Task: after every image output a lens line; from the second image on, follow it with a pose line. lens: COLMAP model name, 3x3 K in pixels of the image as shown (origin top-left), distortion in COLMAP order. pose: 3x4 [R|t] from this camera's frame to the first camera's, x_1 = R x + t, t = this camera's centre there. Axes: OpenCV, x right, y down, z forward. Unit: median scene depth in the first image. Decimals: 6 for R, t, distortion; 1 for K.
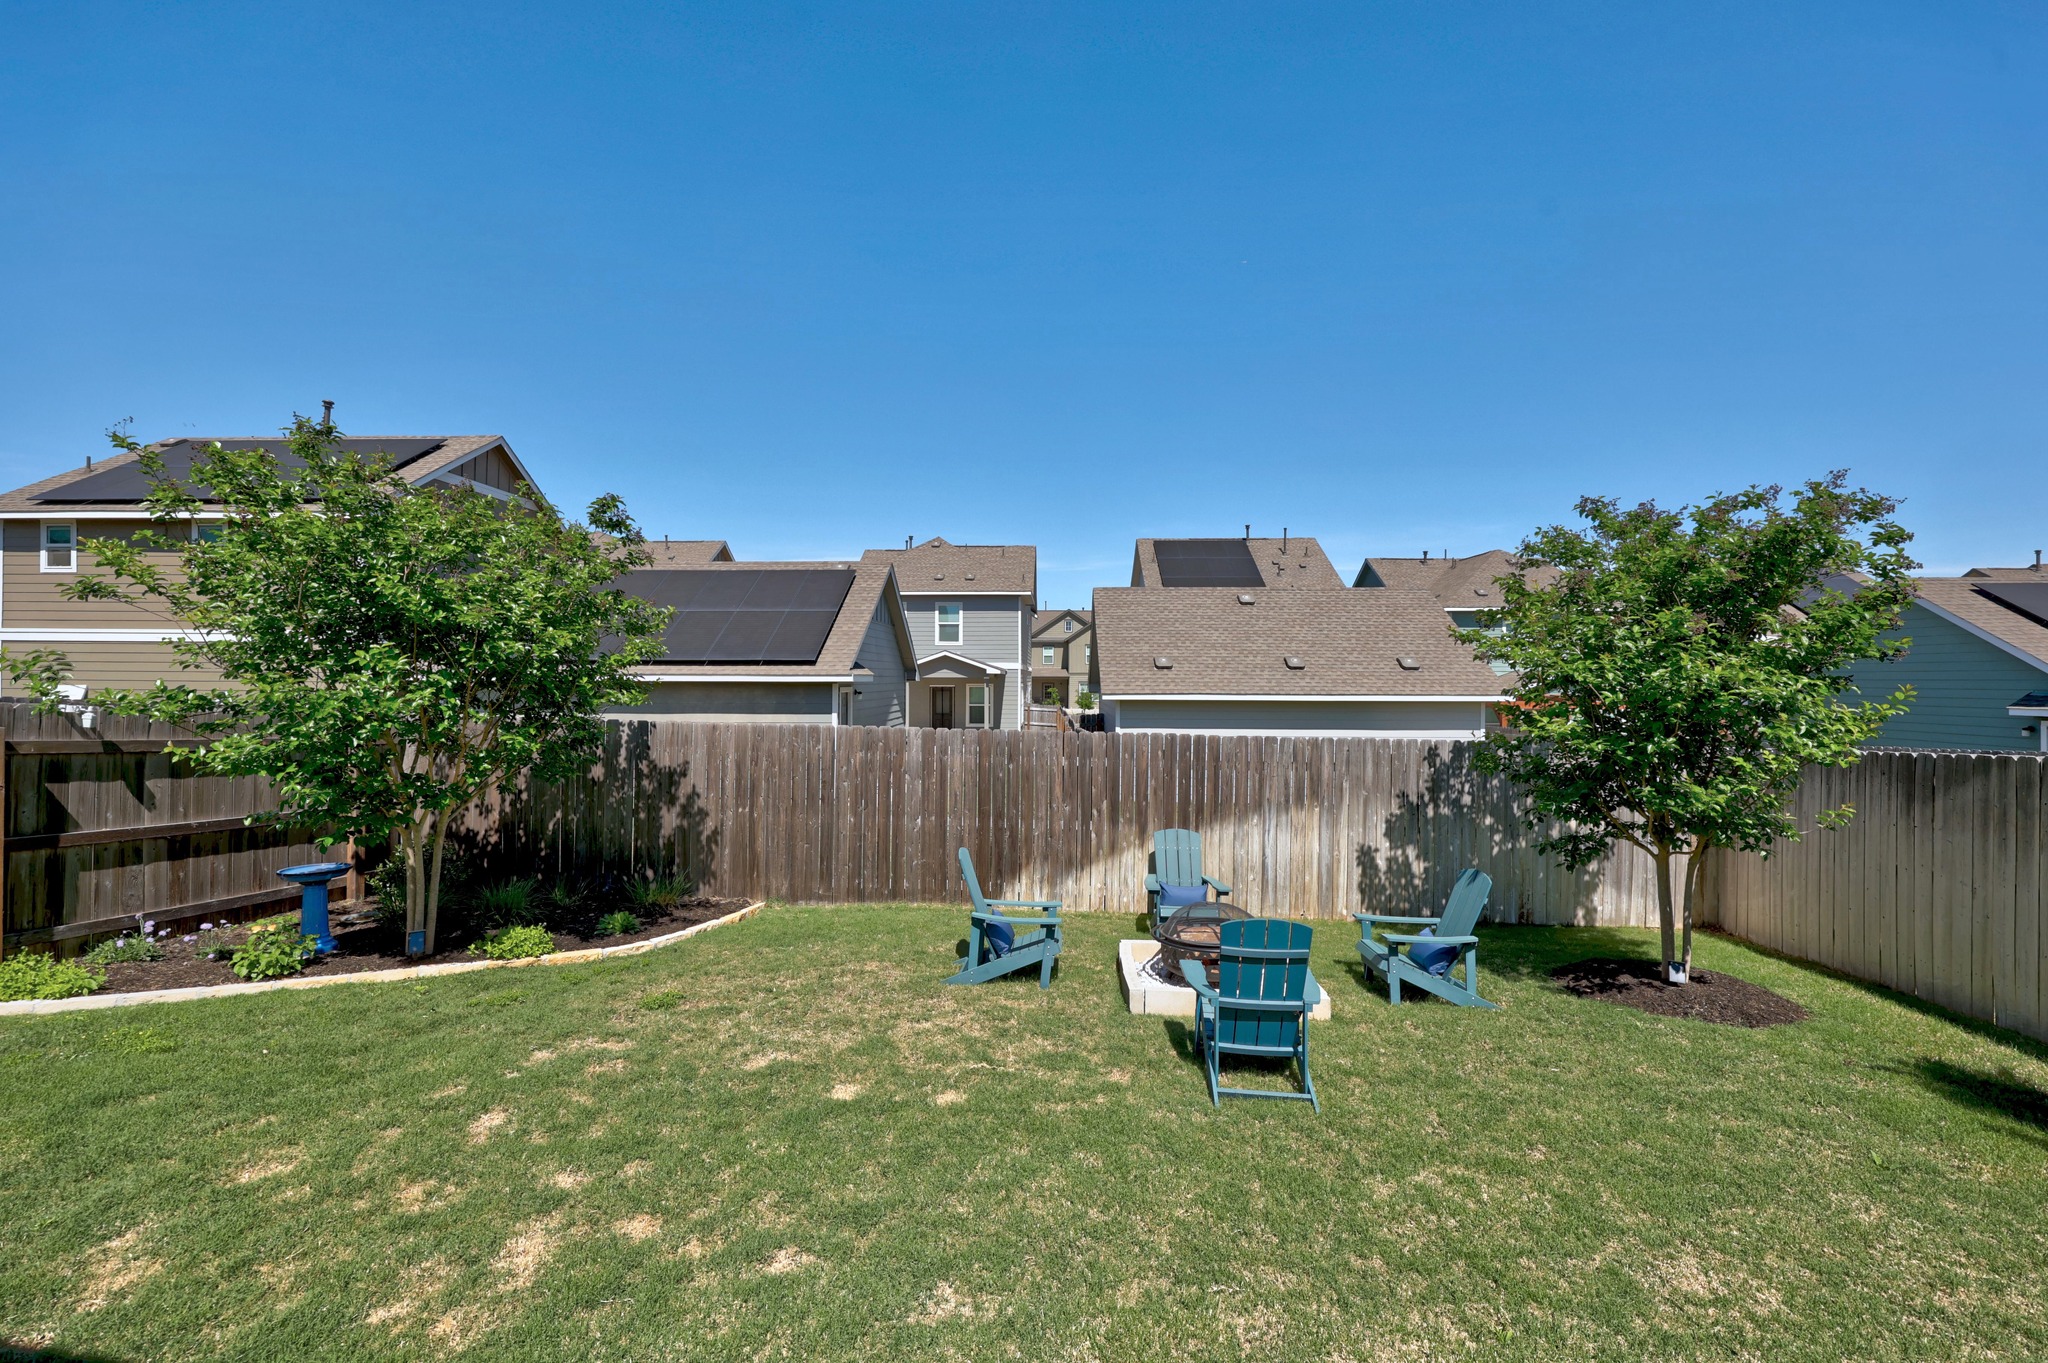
lens RADIAL K [[803.4, 0, 977.9], [0, 803.4, 676.9], [0, 0, 1]] dist [0.000995, -0.000220]
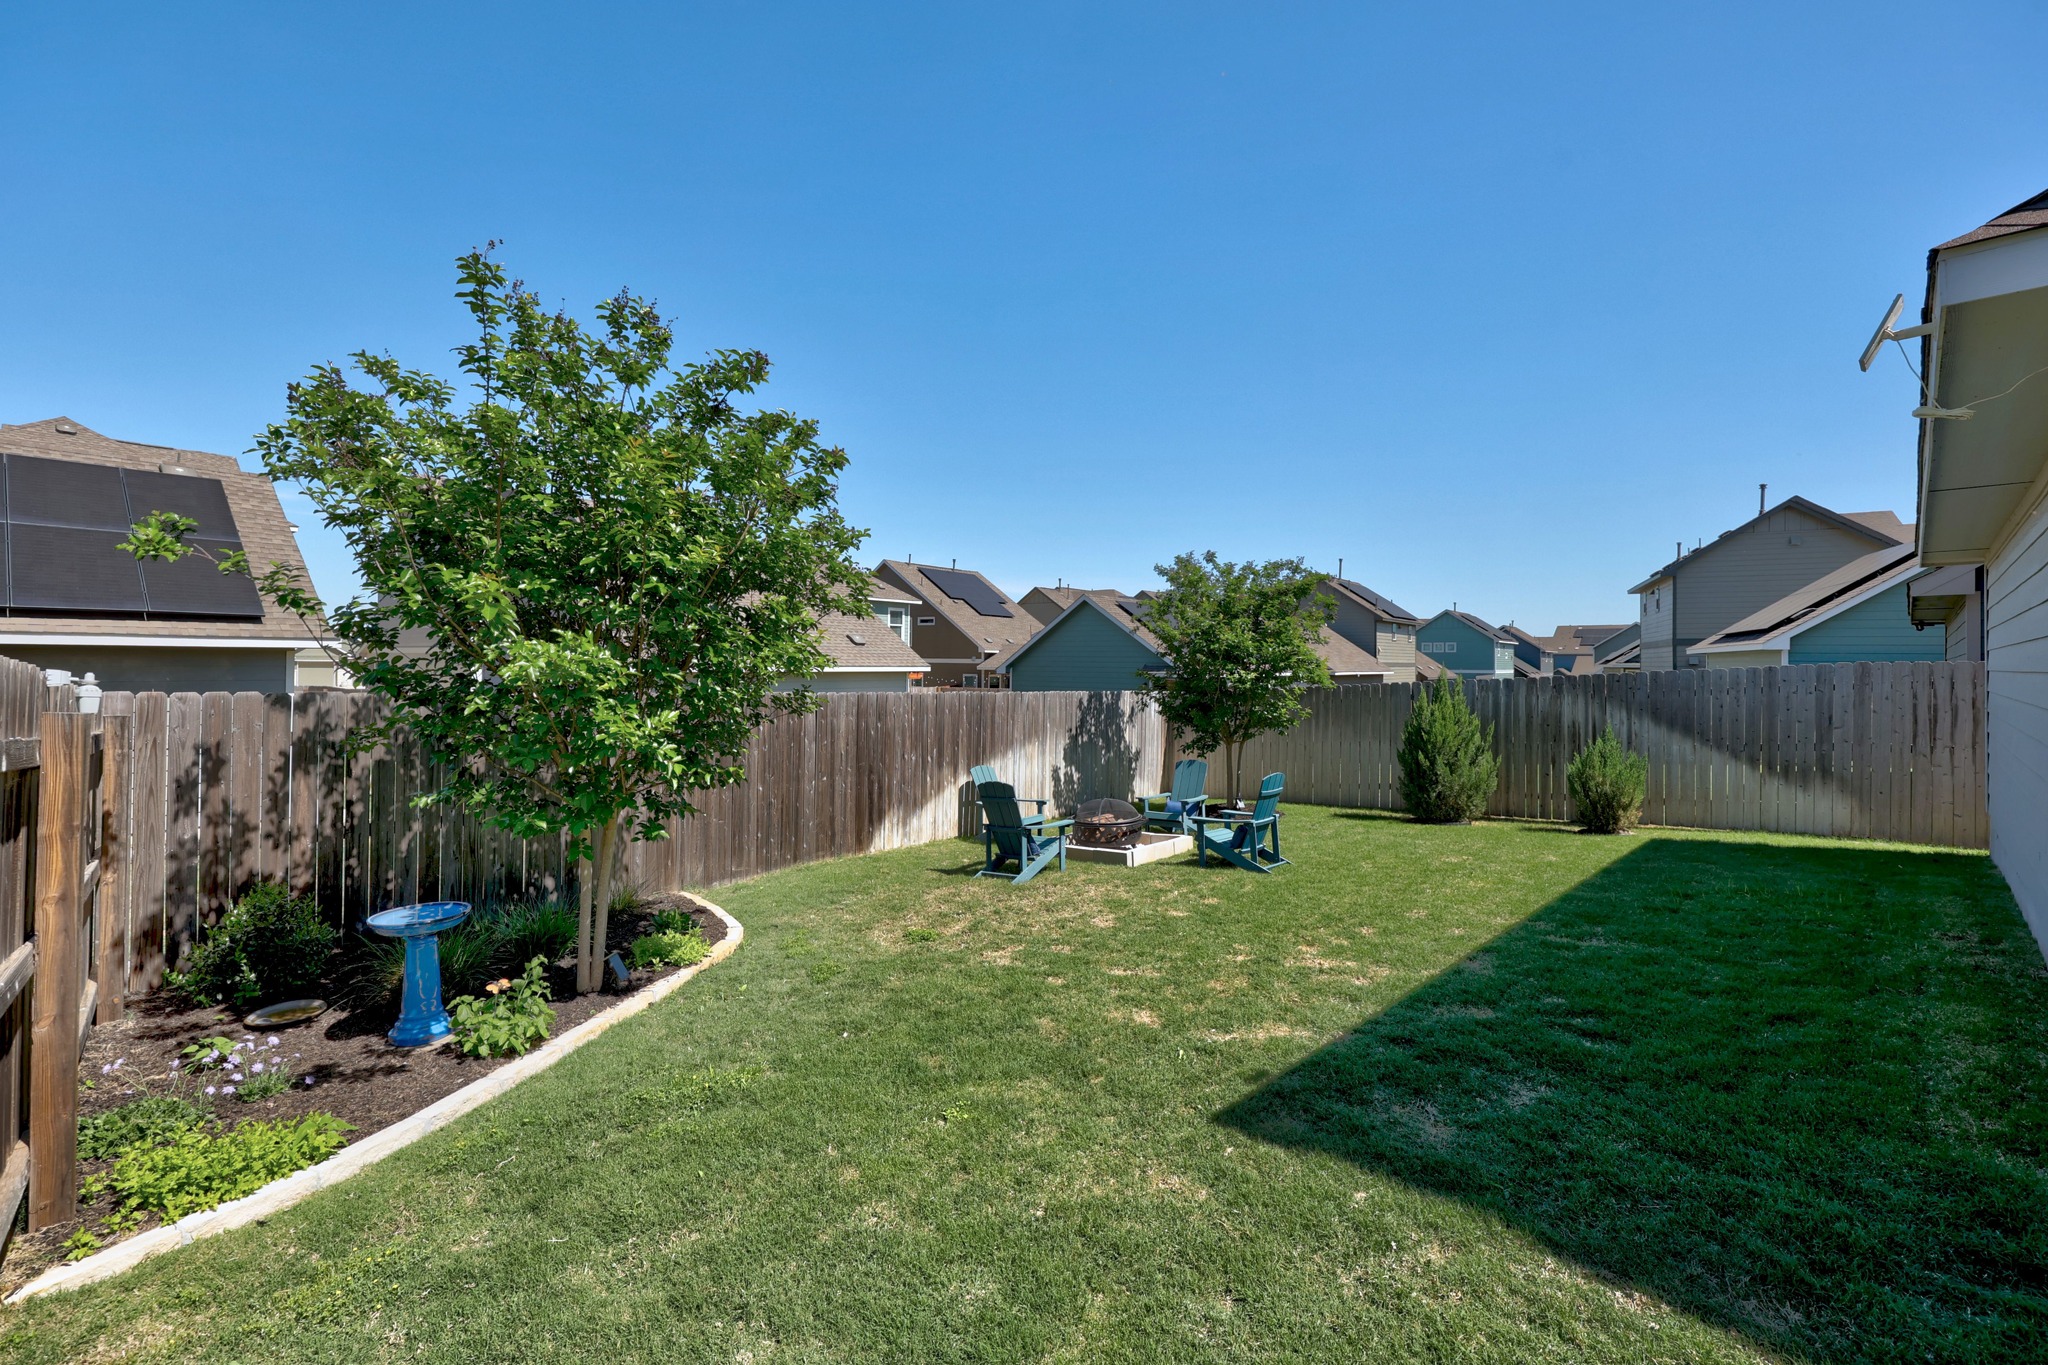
lens RADIAL K [[842.6, 0, 1023.0], [0, 842.6, 653.9], [0, 0, 1]] dist [0.000269, 0.000101]
pose [[0.610429, 0.009651, 0.792012, -0.771529], [-0.011352, 0.999930, -0.003435, 0.013720], [-0.791990, -0.006894, 0.610496, 0.121927]]
